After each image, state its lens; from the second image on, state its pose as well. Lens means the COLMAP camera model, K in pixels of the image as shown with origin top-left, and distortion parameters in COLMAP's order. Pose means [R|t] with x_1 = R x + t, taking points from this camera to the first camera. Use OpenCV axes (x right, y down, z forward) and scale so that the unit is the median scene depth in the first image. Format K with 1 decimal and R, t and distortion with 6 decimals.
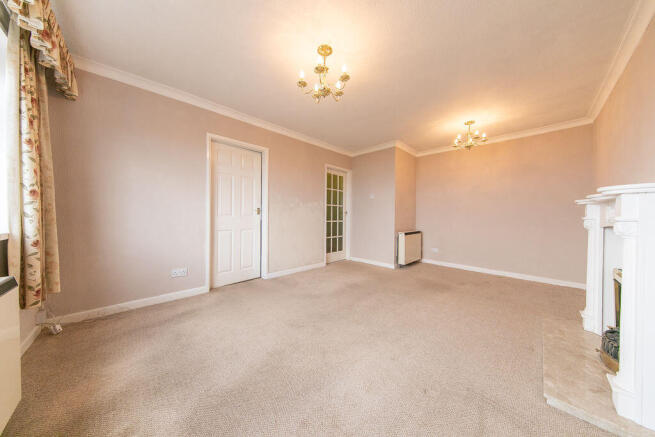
lens RADIAL K [[207.8, 0, 327.5], [0, 207.8, 218.5], [0, 0, 1]] dist [-0.000540, -0.000083]
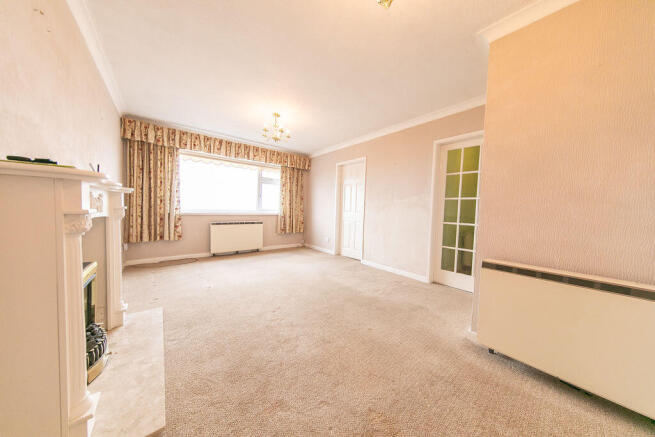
lens RADIAL K [[207.8, 0, 327.5], [0, 207.8, 218.5], [0, 0, 1]] dist [-0.000540, -0.000083]
pose [[-0.110131, 0.038482, -0.993172, 0.965154], [-0.036985, 0.998399, 0.042786, -0.020566], [0.993229, 0.041444, -0.108531, 0.938812]]
